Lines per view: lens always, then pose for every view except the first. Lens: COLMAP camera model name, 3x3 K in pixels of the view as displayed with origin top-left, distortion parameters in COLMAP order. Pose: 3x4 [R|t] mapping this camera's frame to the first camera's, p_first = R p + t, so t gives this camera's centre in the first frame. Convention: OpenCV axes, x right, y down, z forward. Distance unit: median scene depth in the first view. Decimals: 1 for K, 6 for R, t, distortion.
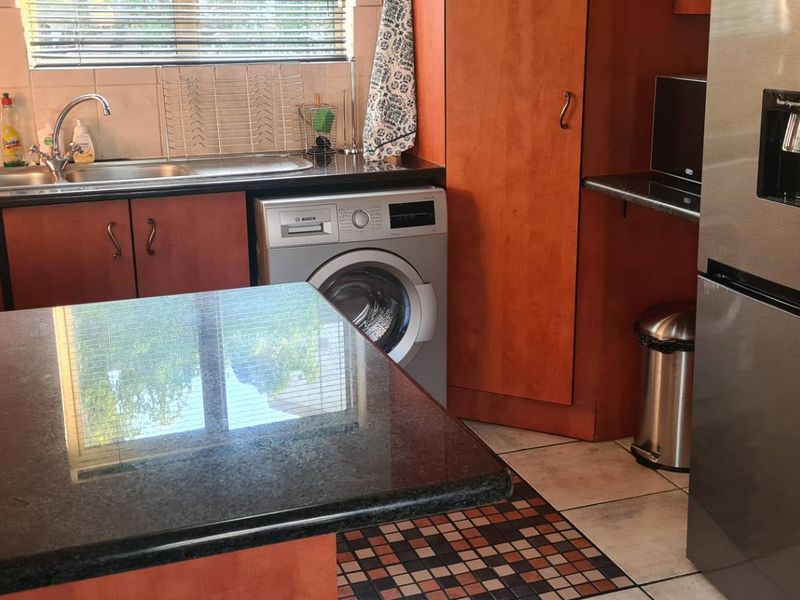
lens RADIAL K [[1008.3, 0, 400.0], [0, 1008.3, 300.0], [0, 0, 1]] dist [0.033849, 0.075509]
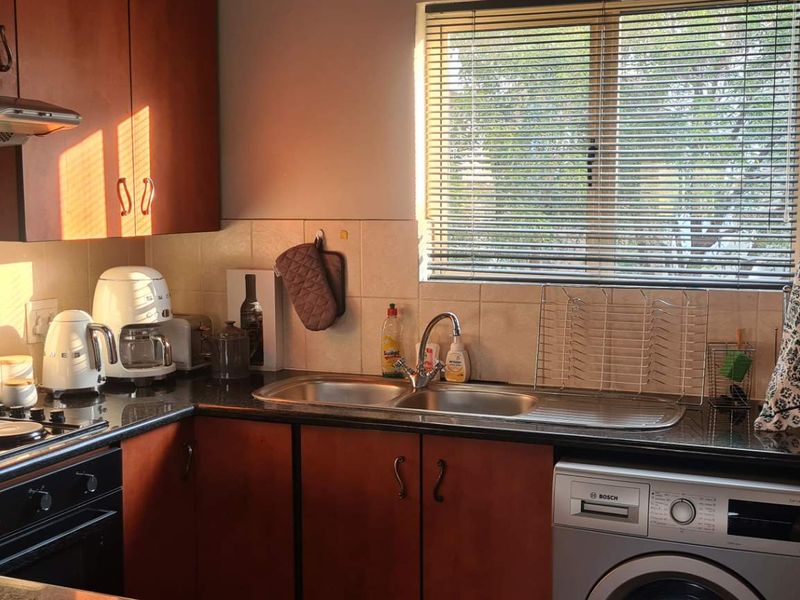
lens RADIAL K [[1008.3, 0, 400.0], [0, 1008.3, 300.0], [0, 0, 1]] dist [0.033849, 0.075509]
pose [[0.740652, 0.074250, -0.667774, 0.256837], [-0.190977, 0.976146, -0.103281, -0.103822], [0.644176, 0.204025, 0.737164, 0.277668]]
